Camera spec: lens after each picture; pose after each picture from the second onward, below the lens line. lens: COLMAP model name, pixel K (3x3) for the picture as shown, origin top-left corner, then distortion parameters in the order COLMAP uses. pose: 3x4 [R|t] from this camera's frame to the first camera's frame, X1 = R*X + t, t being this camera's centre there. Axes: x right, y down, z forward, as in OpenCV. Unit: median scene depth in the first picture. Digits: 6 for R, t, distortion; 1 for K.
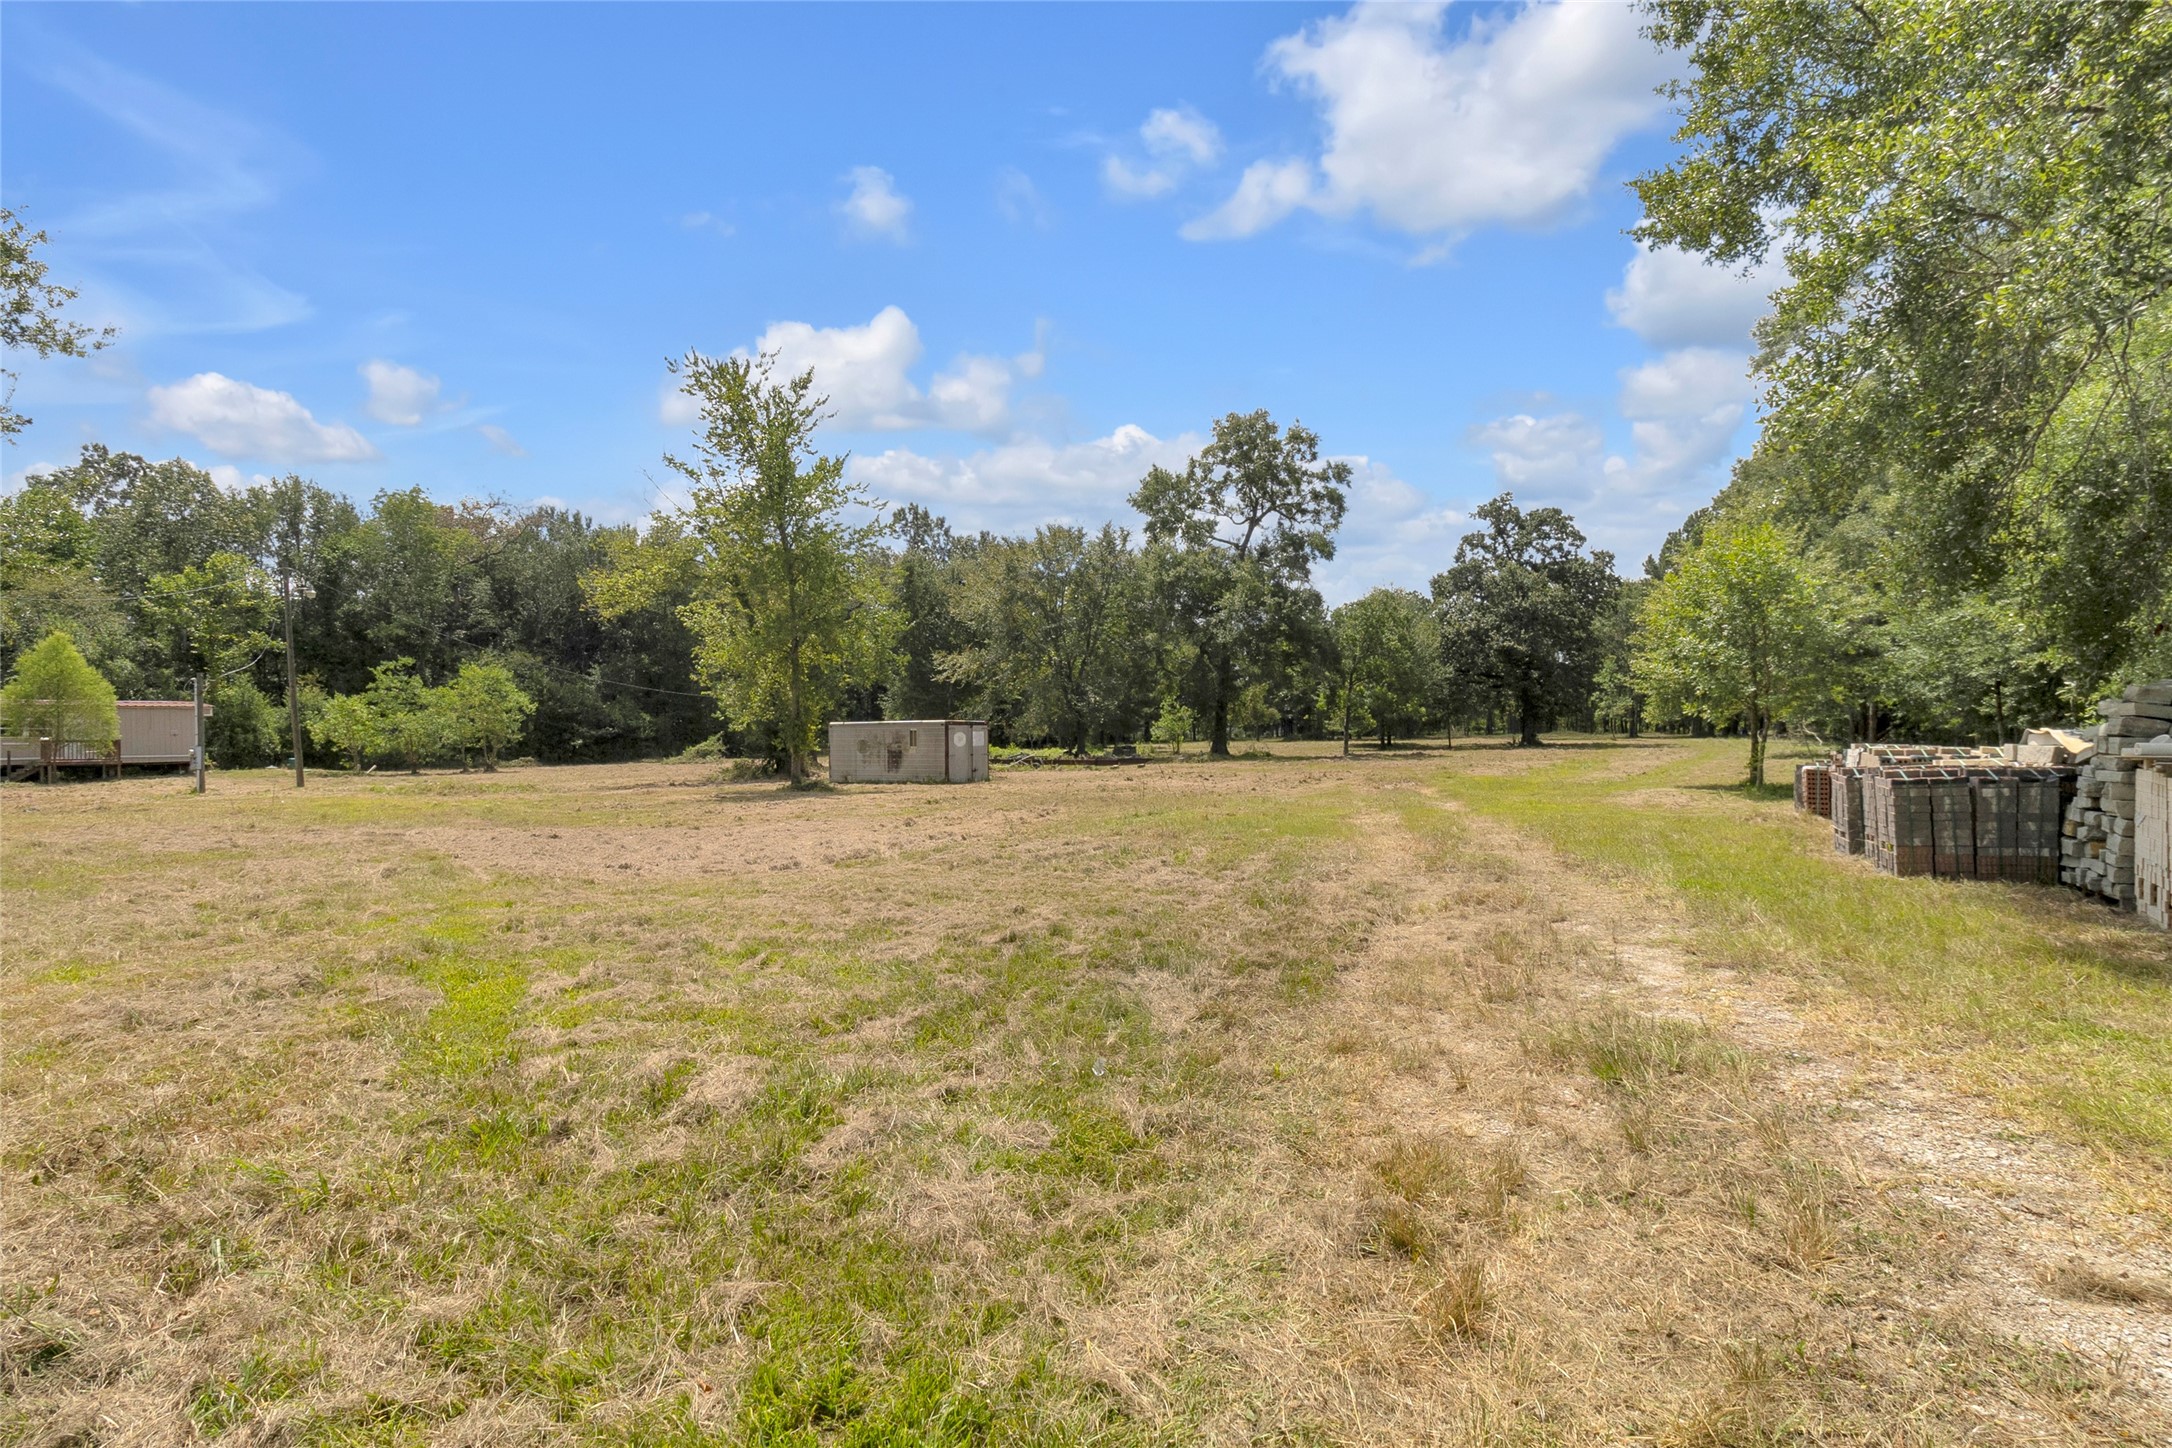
lens RADIAL K [[1090.7, 0, 1086.0], [0, 1090.7, 724.0], [0, 0, 1]] dist [0.037201, -0.000171]
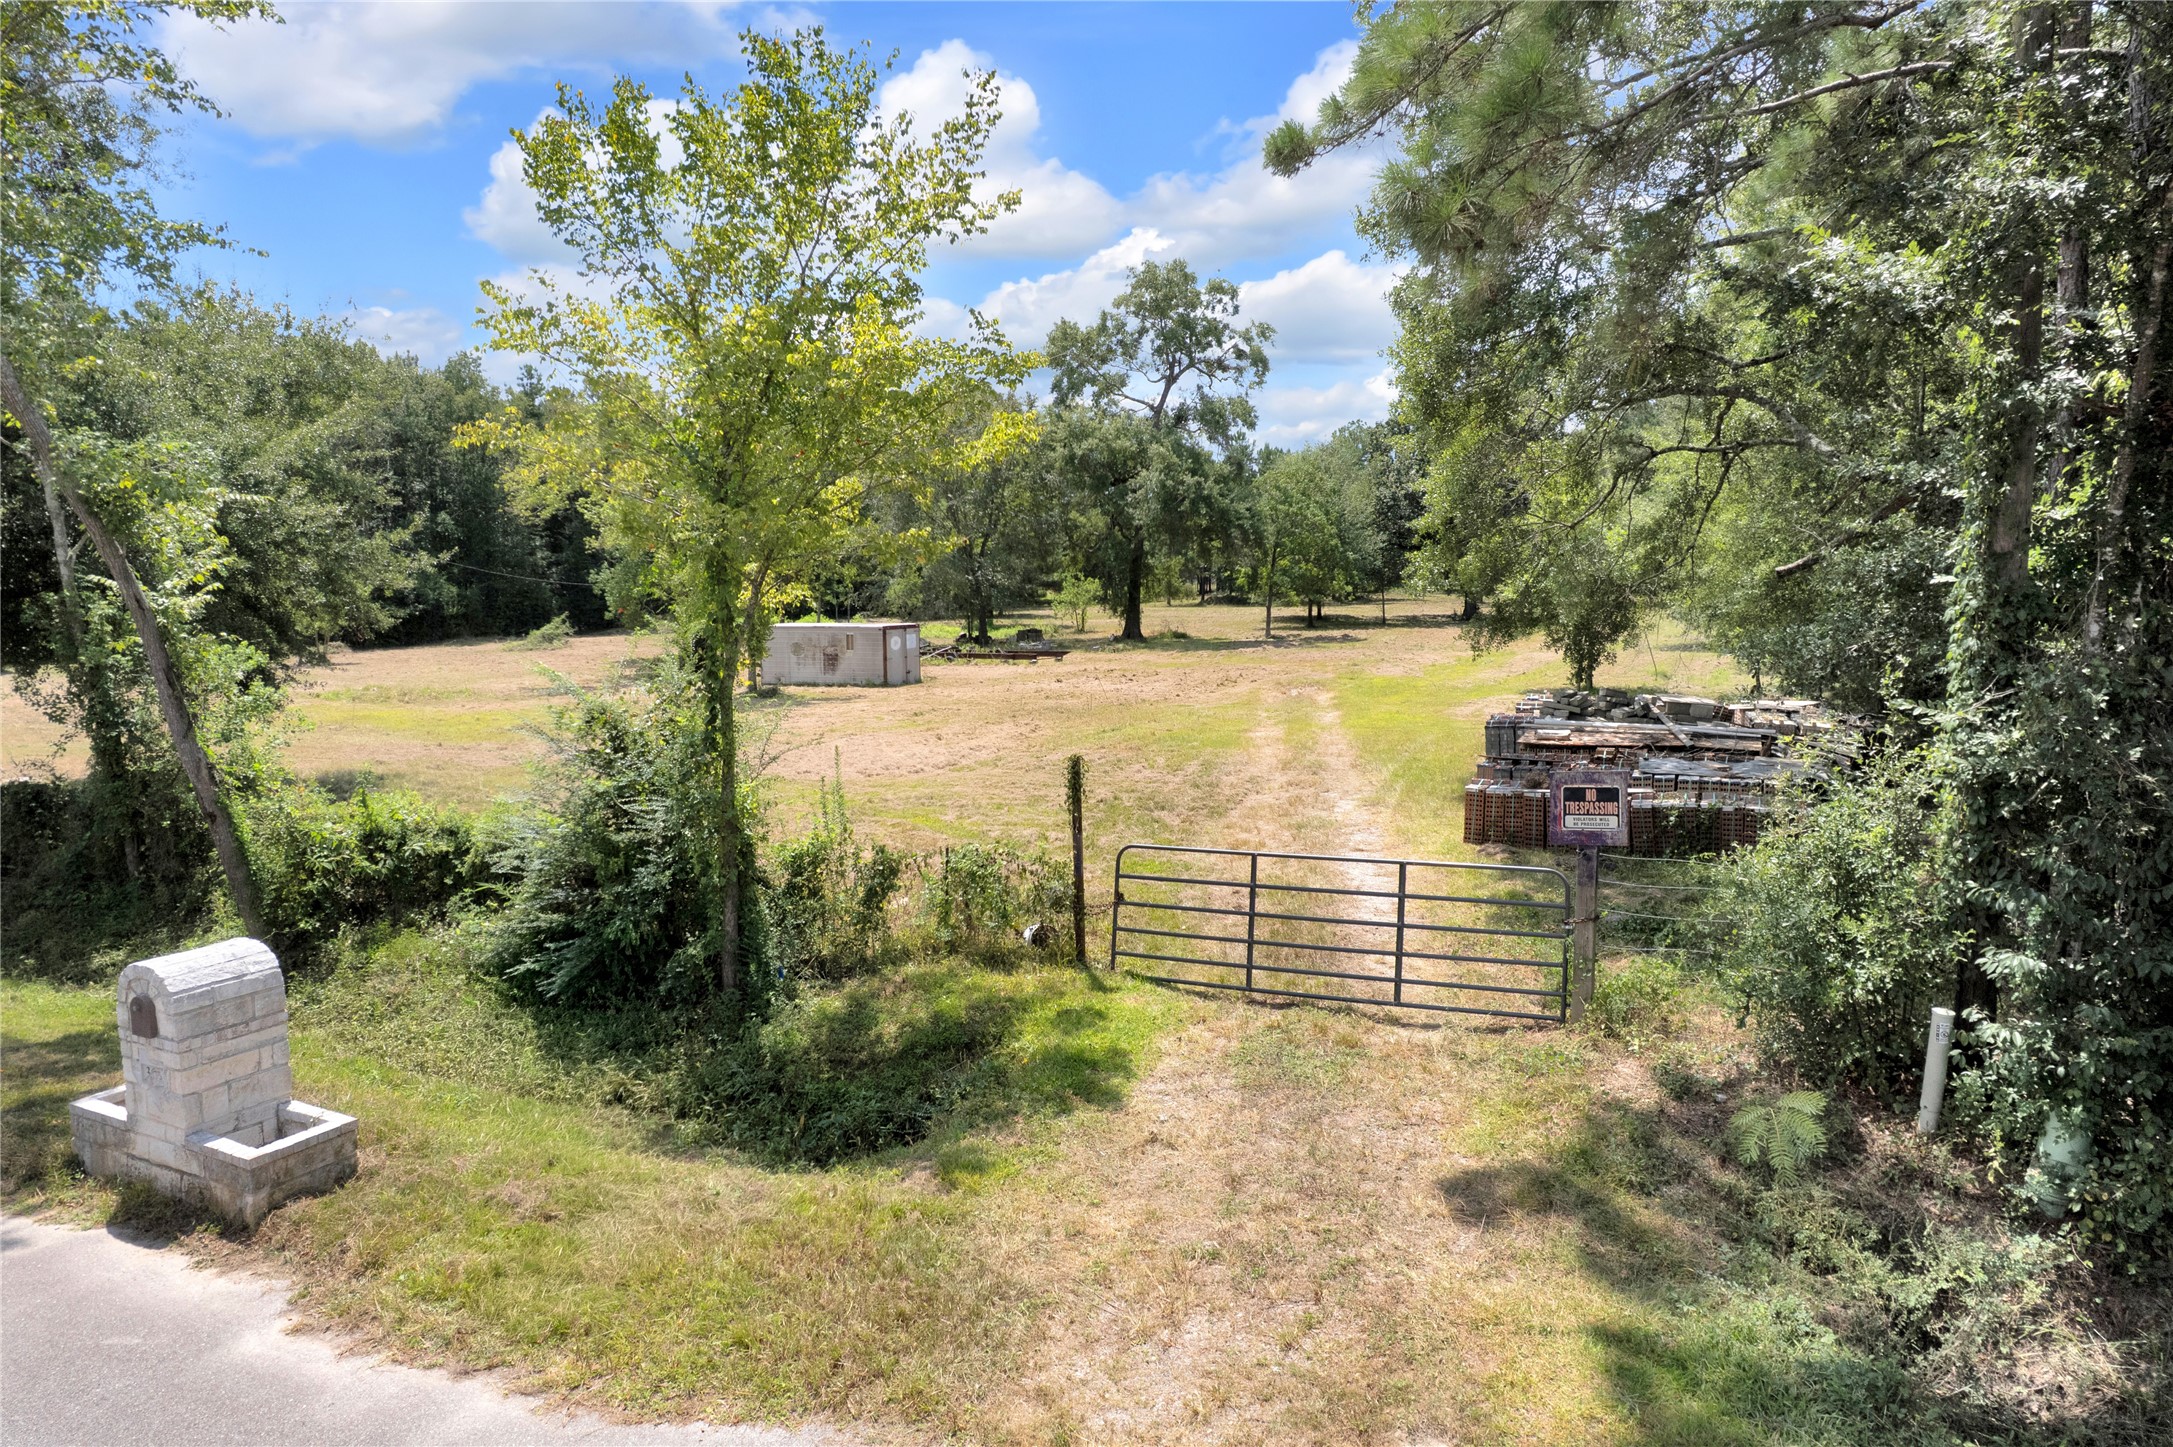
lens RADIAL K [[1360.8, 0, 1086.5], [0, 1360.8, 723.5], [0, 0, 1]] dist [-0.000630, 0.044606]
pose [[0.995331, -0.009442, 0.096057, -0.027097], [-0.000695, 0.994477, 0.104954, -0.021027], [-0.096517, -0.104531, 0.989827, -0.140783]]
